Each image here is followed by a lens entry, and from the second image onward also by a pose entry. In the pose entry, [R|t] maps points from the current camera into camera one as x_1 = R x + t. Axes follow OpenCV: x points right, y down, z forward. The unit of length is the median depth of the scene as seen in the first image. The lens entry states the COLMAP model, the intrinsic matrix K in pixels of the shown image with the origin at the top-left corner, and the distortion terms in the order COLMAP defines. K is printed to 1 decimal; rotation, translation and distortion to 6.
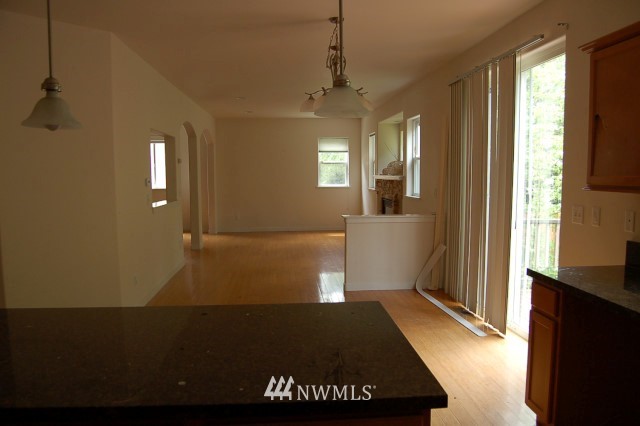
lens RADIAL K [[497.7, 0, 320.6], [0, 497.7, 213.5], [0, 0, 1]] dist [-0.080551, 0.005795]
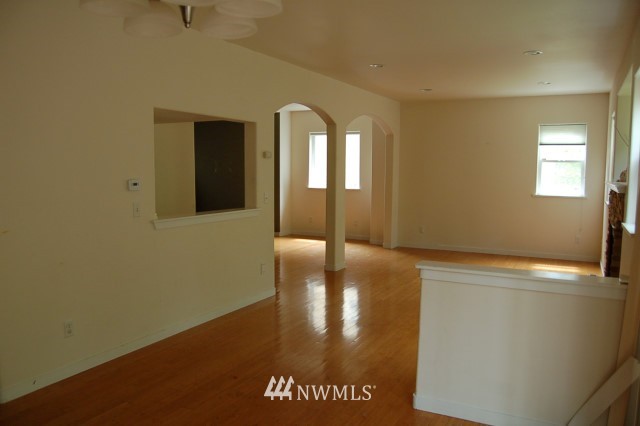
lens RADIAL K [[497.7, 0, 320.0], [0, 497.7, 215.3], [0, 0, 1]] dist [-0.080551, 0.005795]
pose [[0.845392, 0.057641, -0.531027, 0.107619], [-0.053977, 0.998290, 0.022430, -0.023174], [0.531412, 0.009701, 0.847058, 0.252353]]
